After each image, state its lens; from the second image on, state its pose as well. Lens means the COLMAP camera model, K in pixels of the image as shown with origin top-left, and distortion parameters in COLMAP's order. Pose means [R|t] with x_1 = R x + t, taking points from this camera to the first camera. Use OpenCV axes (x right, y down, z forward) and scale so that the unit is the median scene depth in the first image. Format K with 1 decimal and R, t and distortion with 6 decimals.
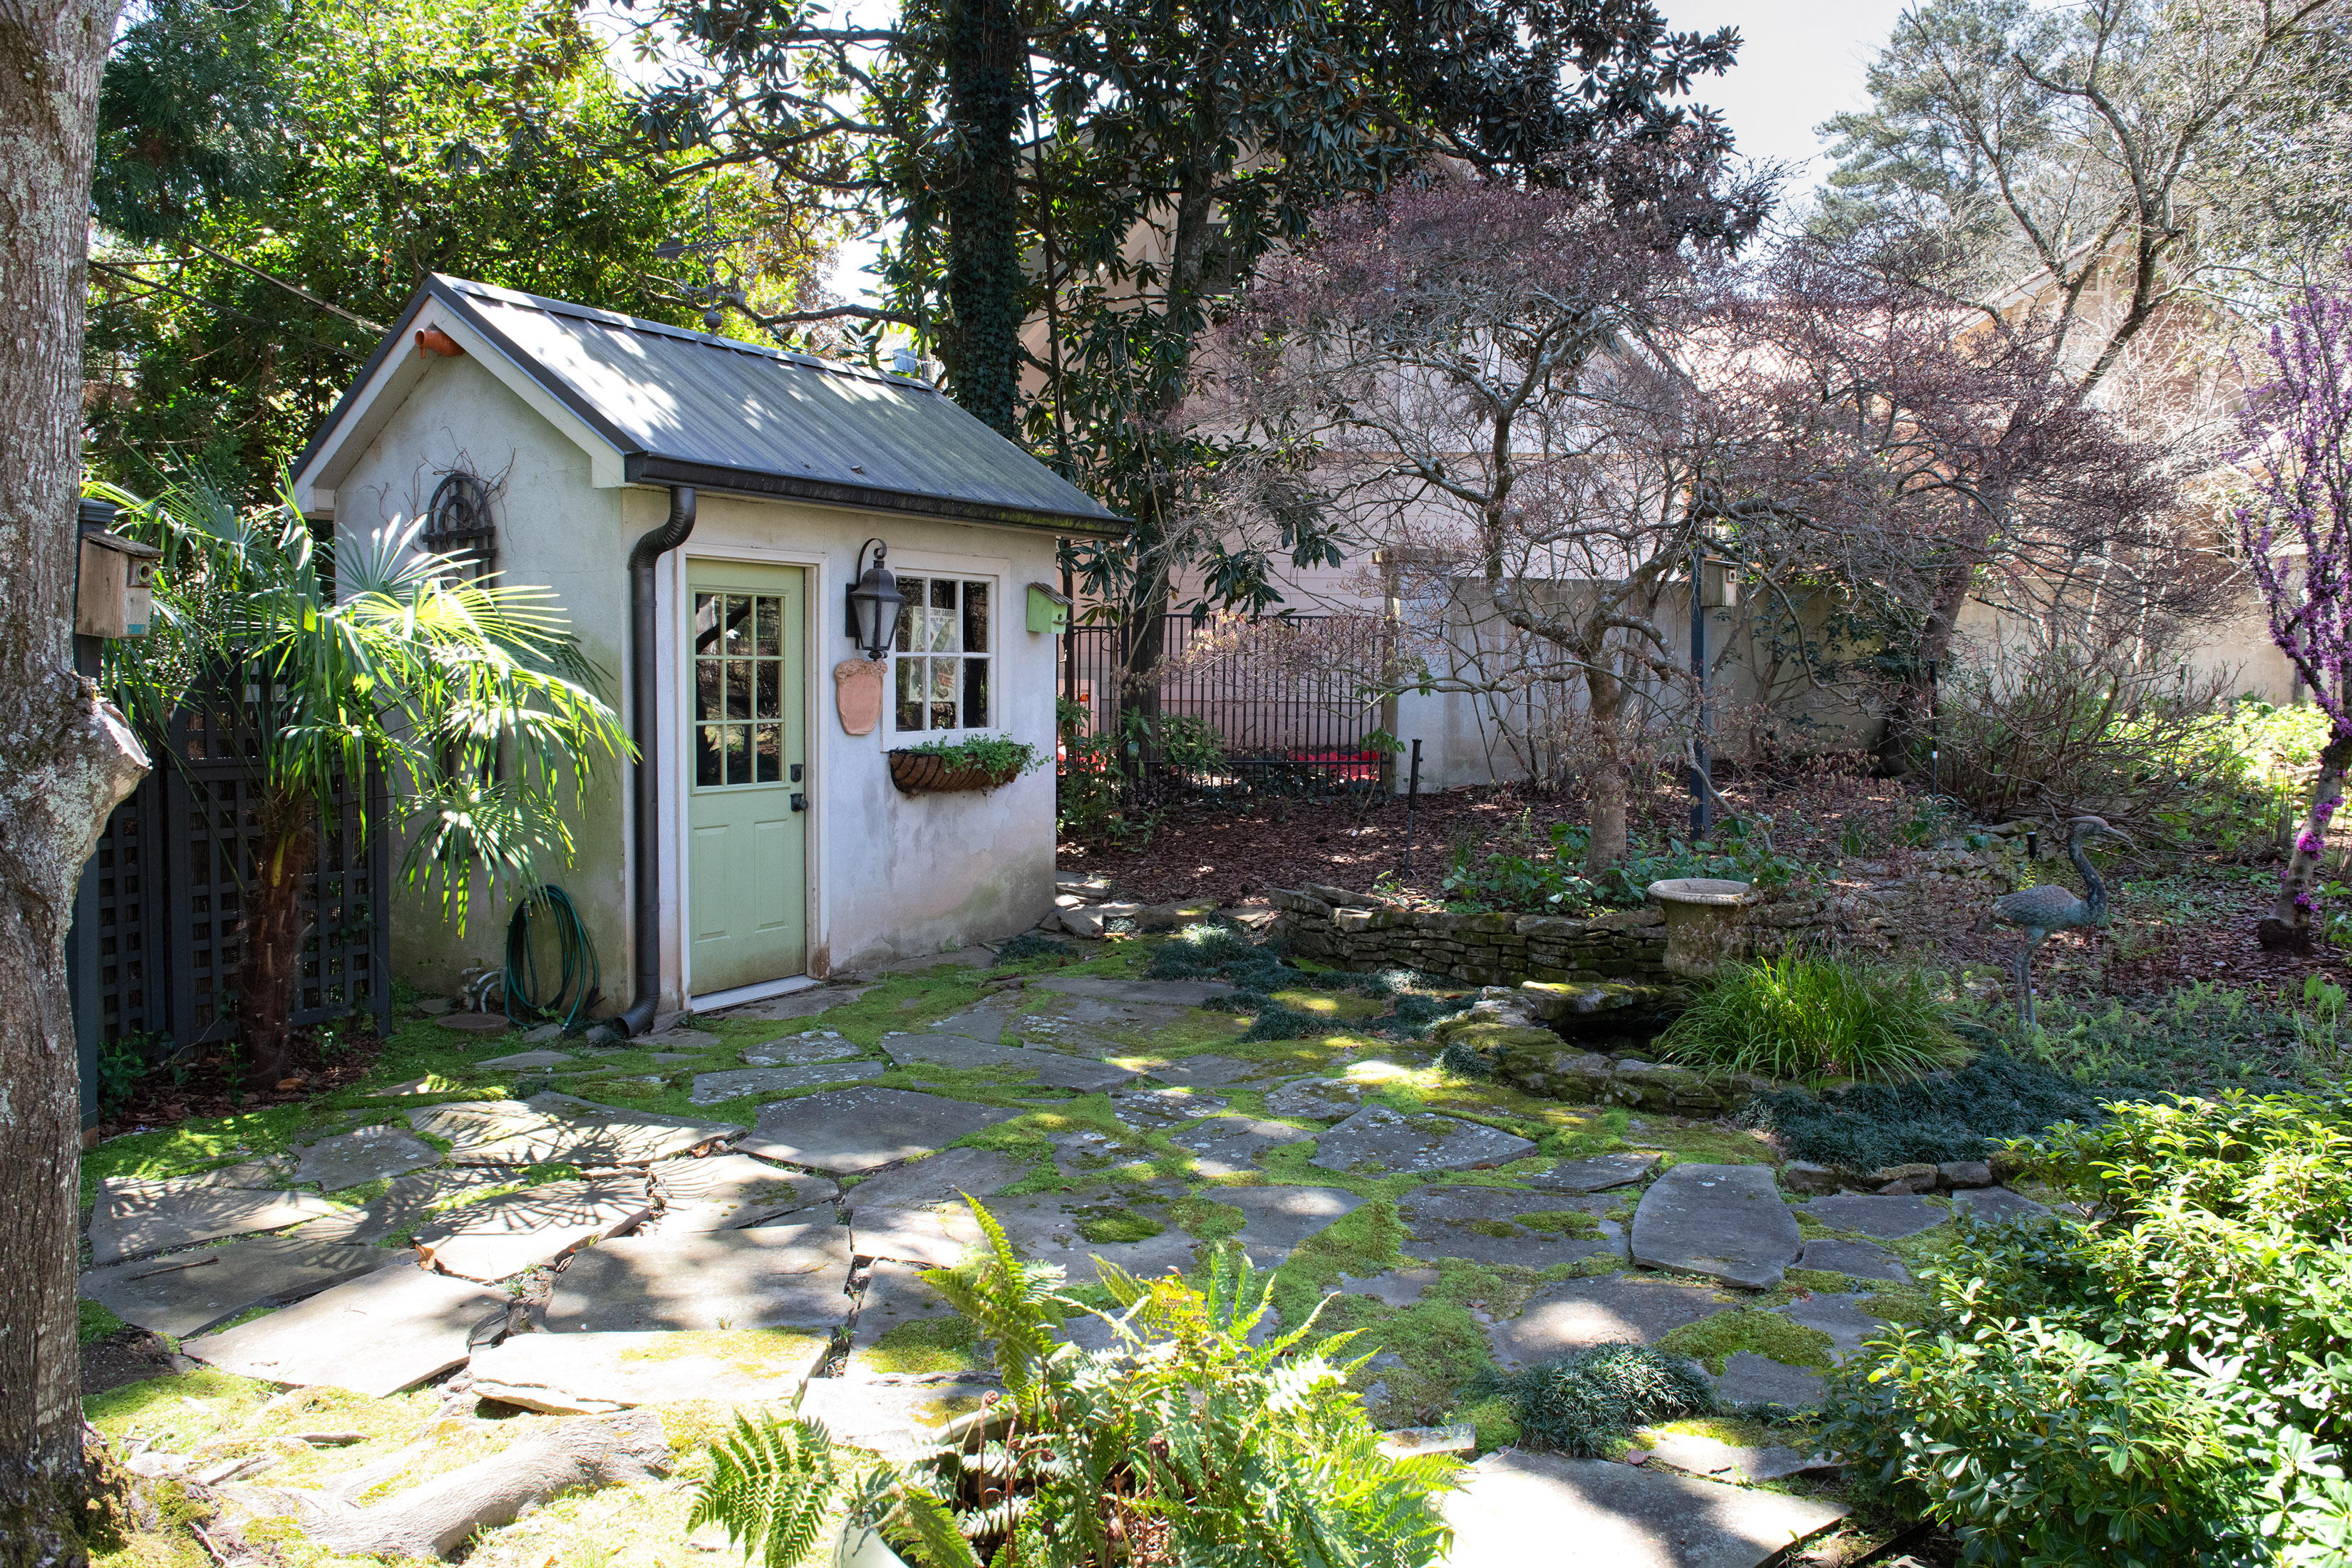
lens RADIAL K [[1618.0, 0, 1174.1], [0, 1618.0, 773.5], [0, 0, 1]] dist [-0.043152, 0.001437]
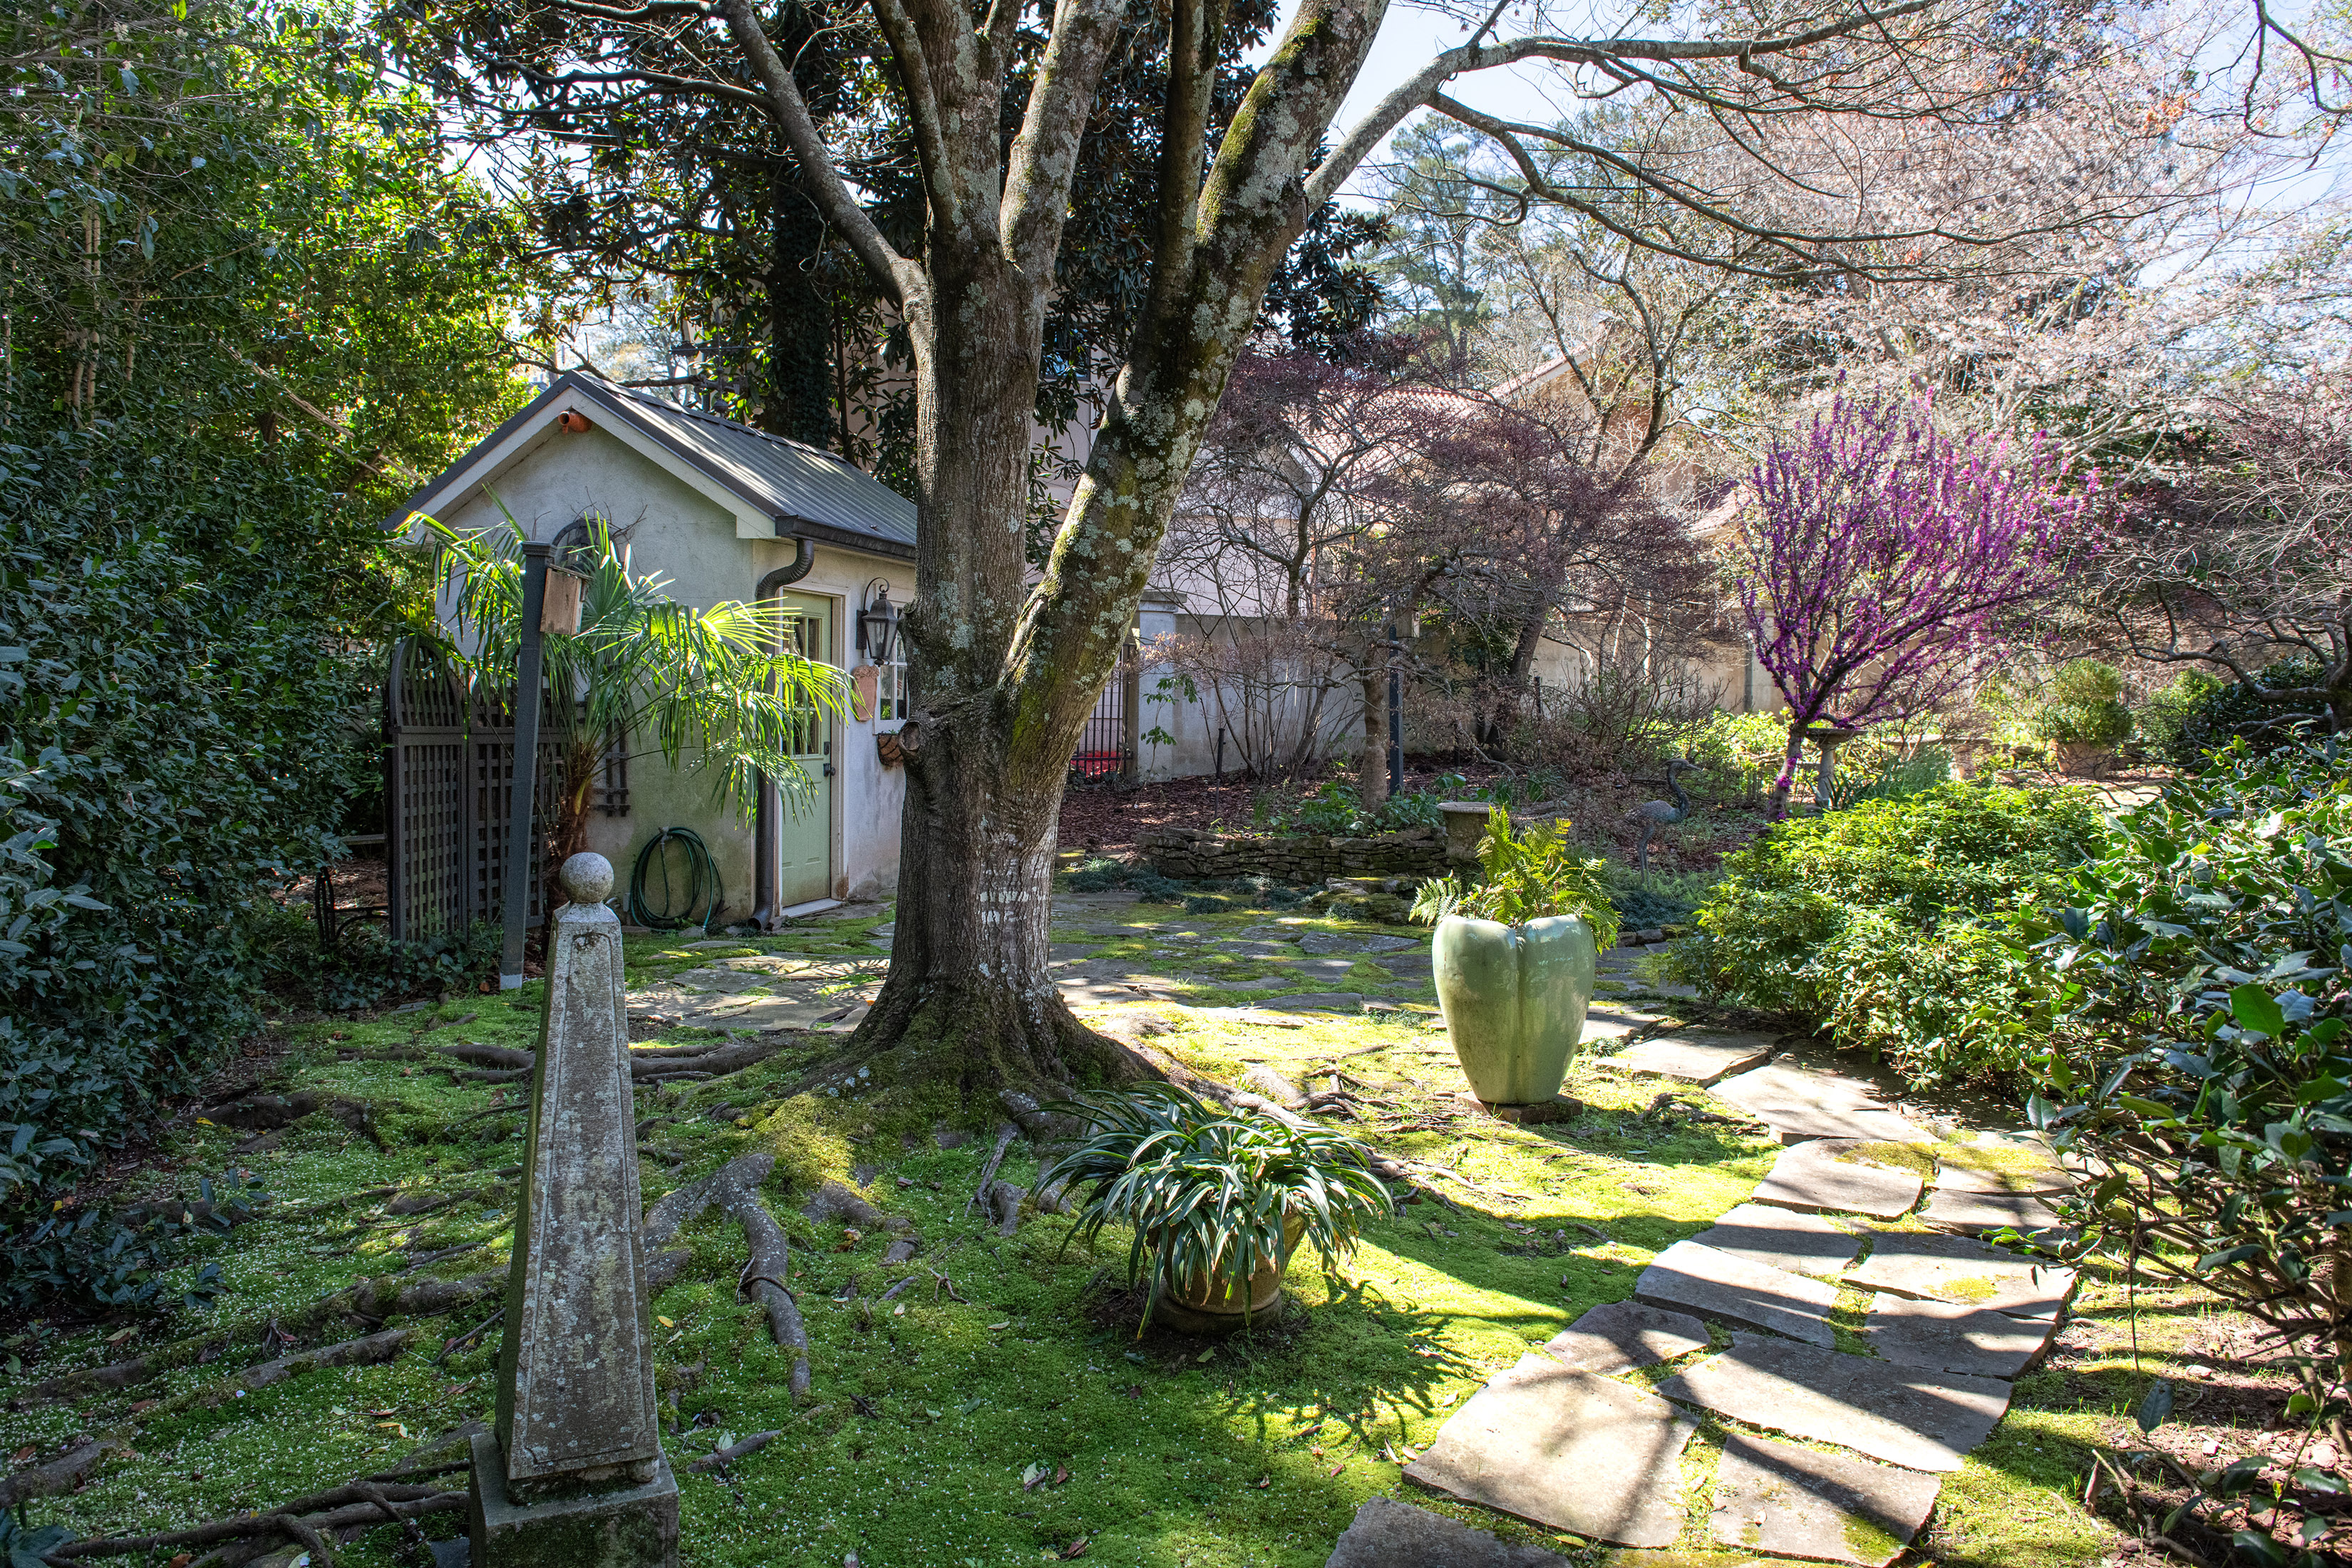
lens RADIAL K [[1618.0, 0, 1176.2], [0, 1618.0, 786.0], [0, 0, 1]] dist [-0.043152, 0.001437]
pose [[0.956019, -0.011953, 0.293062, -0.332755], [0.016734, 0.999765, -0.013813, 0.052303], [-0.292828, 0.018110, 0.955994, -0.365363]]
